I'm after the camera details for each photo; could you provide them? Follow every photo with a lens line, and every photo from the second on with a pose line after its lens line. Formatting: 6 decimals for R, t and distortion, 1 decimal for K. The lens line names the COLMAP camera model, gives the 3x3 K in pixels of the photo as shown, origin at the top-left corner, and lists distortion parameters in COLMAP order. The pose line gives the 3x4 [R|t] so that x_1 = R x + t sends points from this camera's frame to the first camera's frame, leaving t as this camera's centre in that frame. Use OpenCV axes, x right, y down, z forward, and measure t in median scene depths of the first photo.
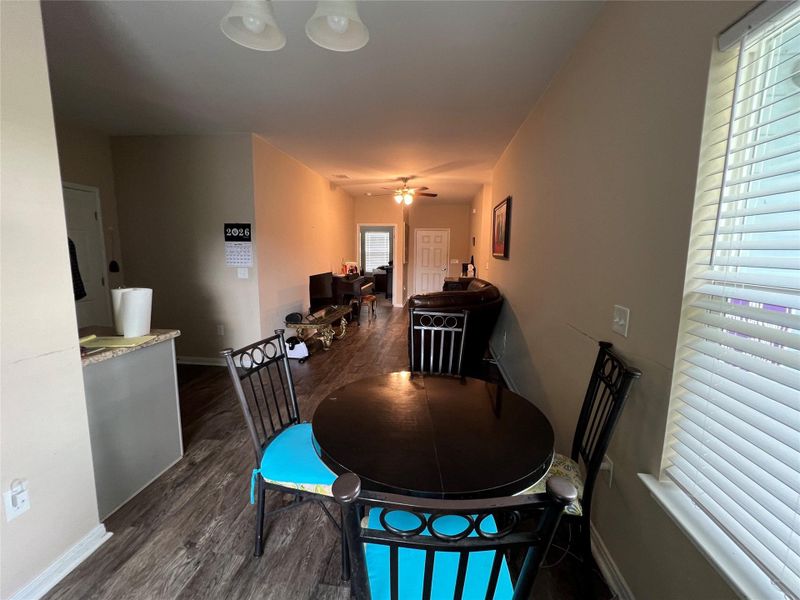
lens RADIAL K [[344.3, 0, 399.1], [0, 344.3, 297.6], [0, 0, 1]] dist [-0.010923, 0.003999]
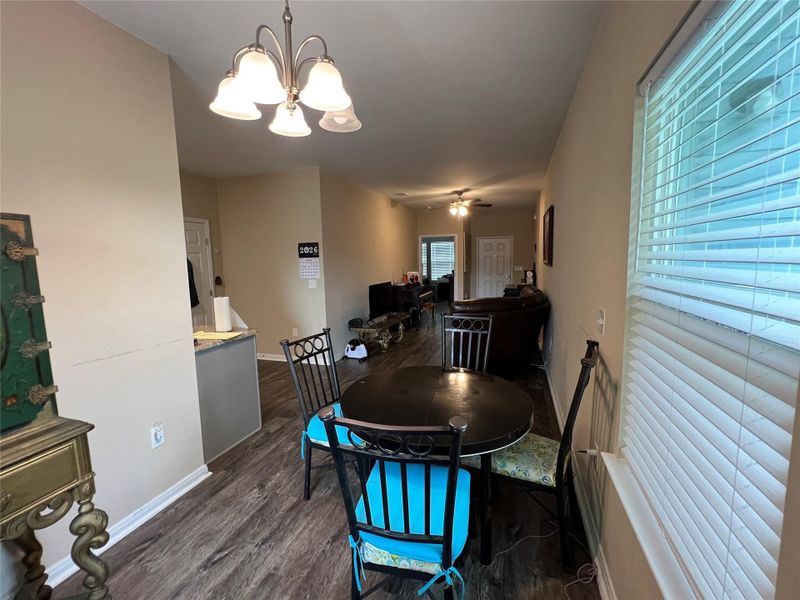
lens RADIAL K [[344.3, 0, 399.1], [0, 344.3, 297.6], [0, 0, 1]] dist [-0.010923, 0.003999]
pose [[0.976594, -0.009345, -0.214887, 0.092116], [0.004110, 0.999684, -0.024800, 0.005690], [0.215051, 0.023336, 0.976324, -0.093744]]
